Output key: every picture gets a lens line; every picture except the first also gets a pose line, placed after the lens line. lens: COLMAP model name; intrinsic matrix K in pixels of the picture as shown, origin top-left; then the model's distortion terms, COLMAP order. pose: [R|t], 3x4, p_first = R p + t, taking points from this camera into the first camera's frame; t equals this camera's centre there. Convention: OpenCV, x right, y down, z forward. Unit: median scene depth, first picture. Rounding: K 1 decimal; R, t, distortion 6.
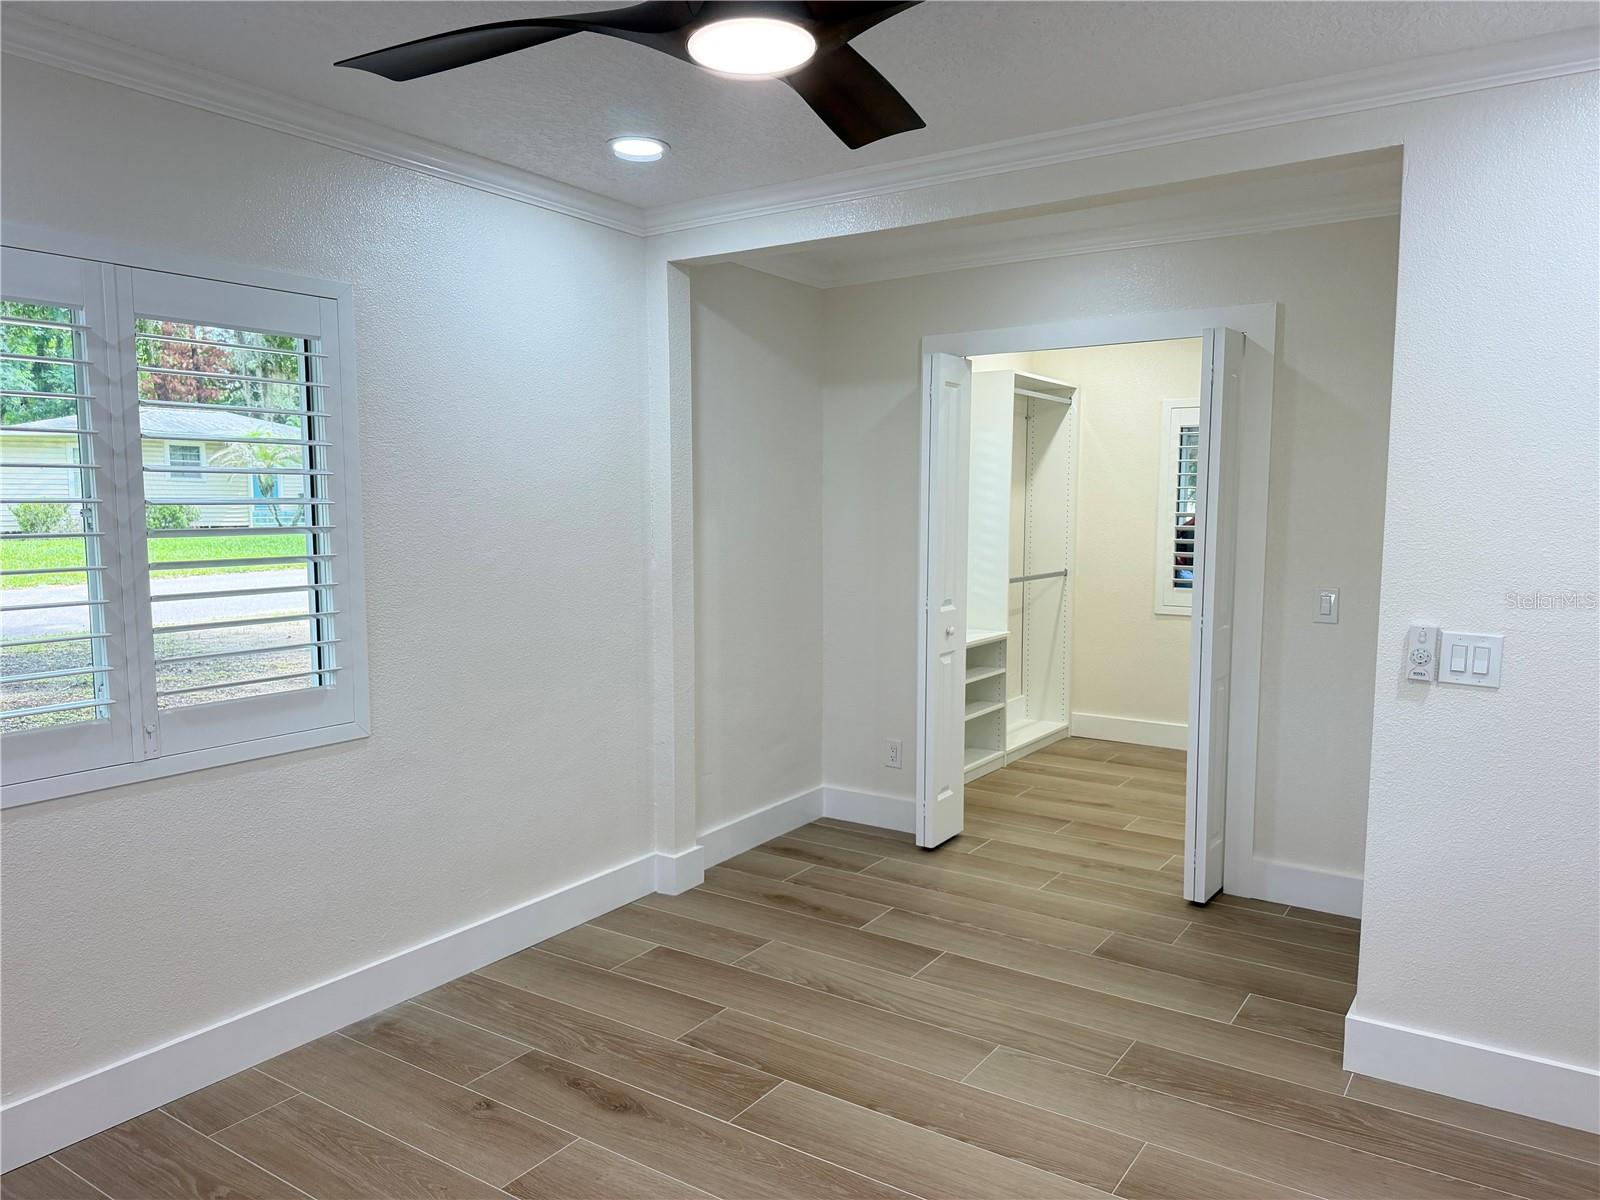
lens RADIAL K [[1144.3, 0, 790.0], [0, 1144.3, 594.4], [0, 0, 1]] dist [0.126862, -0.180226]
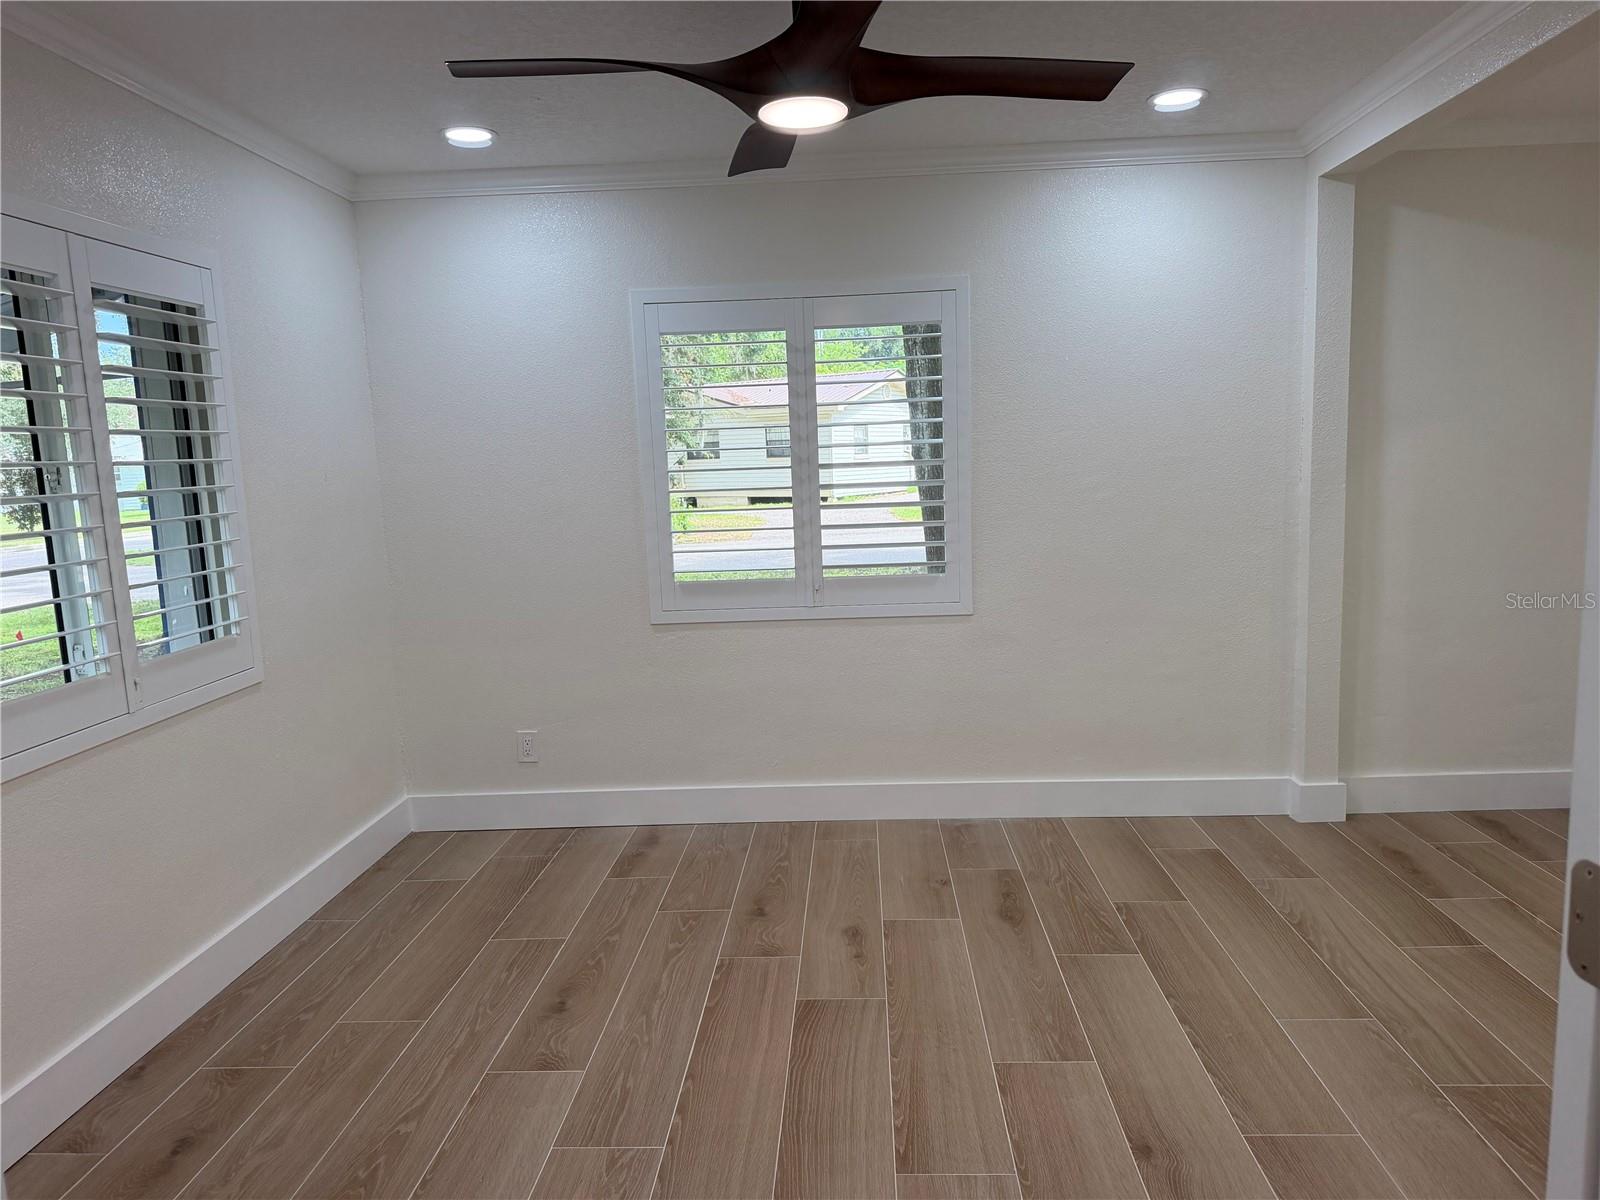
lens RADIAL K [[1140.4, 0, 800.0], [0, 1140.4, 600.0], [0, 0, 1]] dist [0.112012, -0.089125]
pose [[0.519705, 0.090324, -0.849558, 0.673098], [-0.038859, 0.995866, 0.082108, 0.003342], [0.853462, -0.009659, 0.521066, 0.138537]]
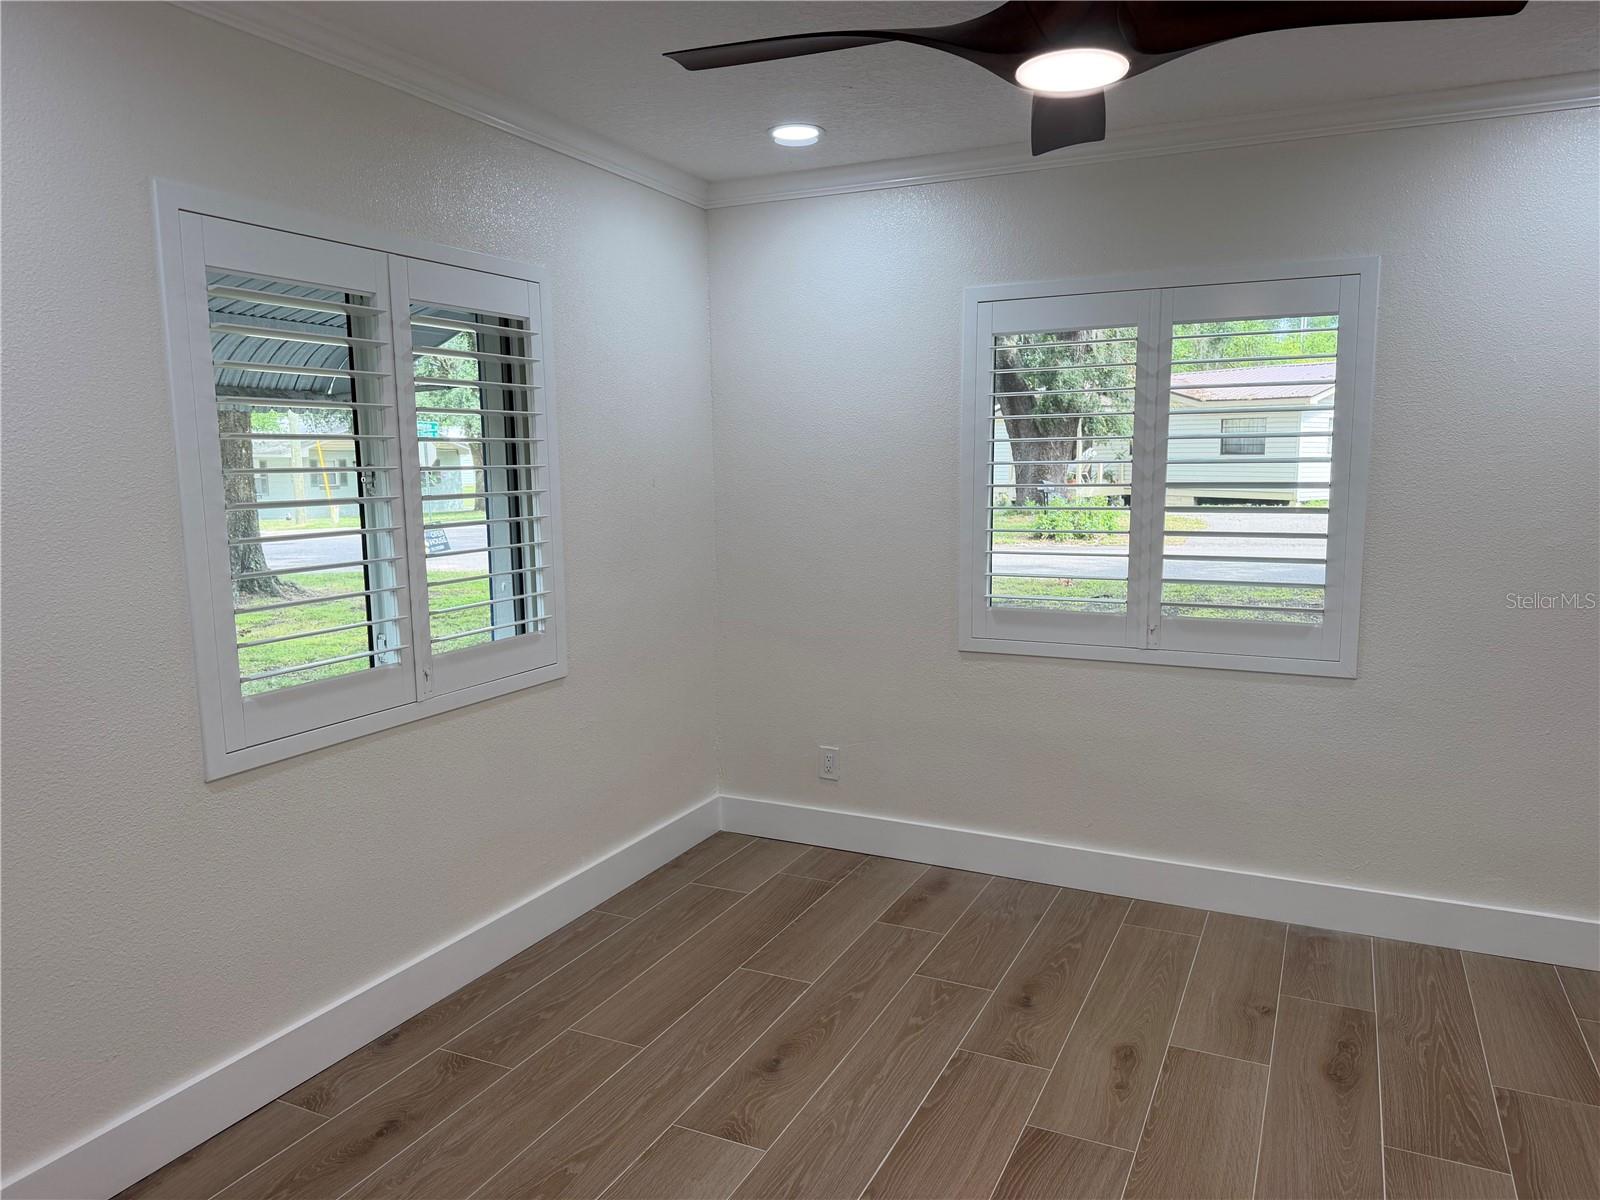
lens RADIAL K [[1144.3, 0, 790.0], [0, 1144.3, 594.4], [0, 0, 1]] dist [0.126862, -0.180226]
pose [[0.148979, 0.121838, -0.981306, 0.622970], [-0.078852, 0.990684, 0.111031, -0.035170], [0.985691, 0.060837, 0.157199, 0.315242]]
